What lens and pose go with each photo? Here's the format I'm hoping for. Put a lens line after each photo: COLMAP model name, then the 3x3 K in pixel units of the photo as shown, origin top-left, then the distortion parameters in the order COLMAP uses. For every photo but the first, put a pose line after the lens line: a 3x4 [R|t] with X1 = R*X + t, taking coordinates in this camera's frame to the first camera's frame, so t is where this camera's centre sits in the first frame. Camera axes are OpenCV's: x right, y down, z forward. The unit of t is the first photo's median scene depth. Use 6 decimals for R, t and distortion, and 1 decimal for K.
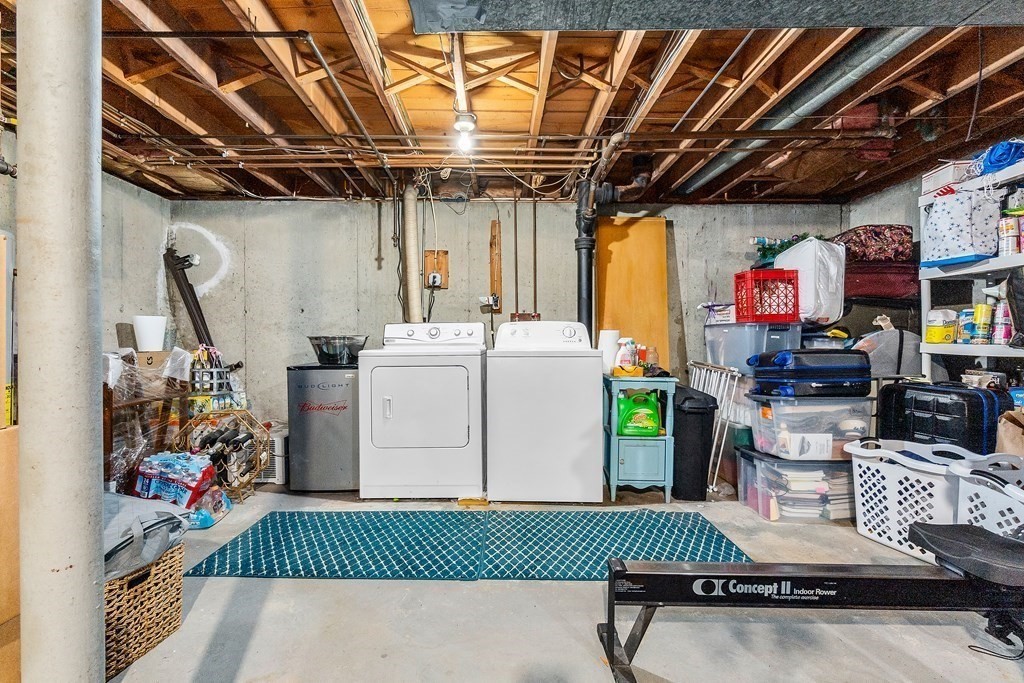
lens RADIAL K [[489.1, 0, 505.0], [0, 489.1, 342.9], [0, 0, 1]] dist [-0.000417, -0.002462]
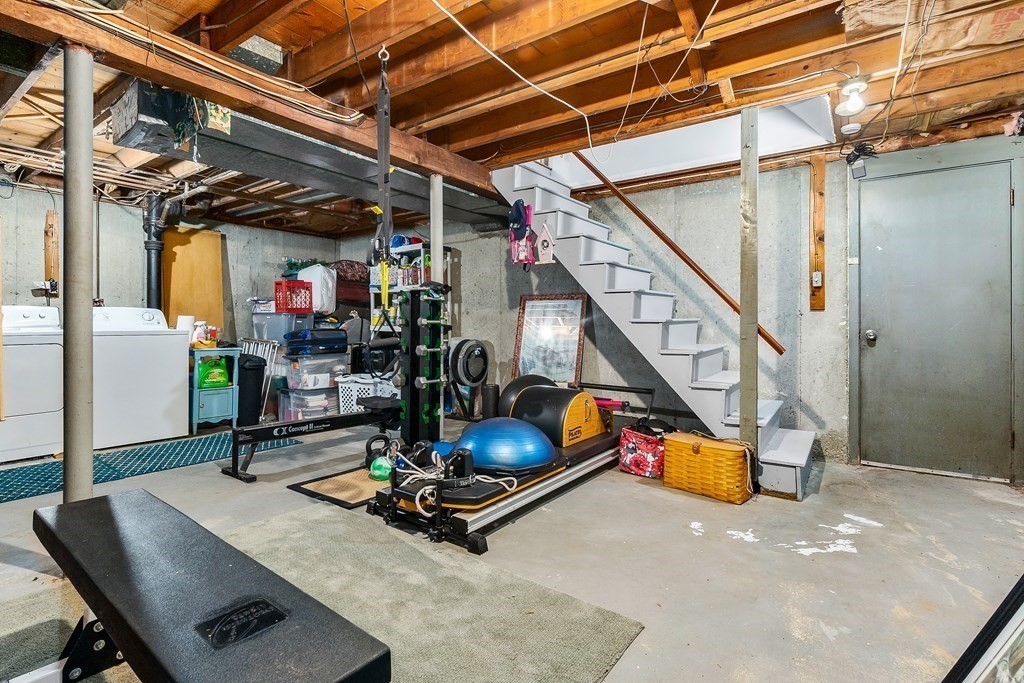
lens RADIAL K [[489.1, 0, 512.3], [0, 489.1, 325.9], [0, 0, 1]] dist [-0.000417, -0.002462]
pose [[0.588077, 0.000380, 0.808805, -0.379573], [-0.001015, 0.999999, 0.000269, 0.001369], [-0.808804, -0.000979, 0.588077, -0.584100]]
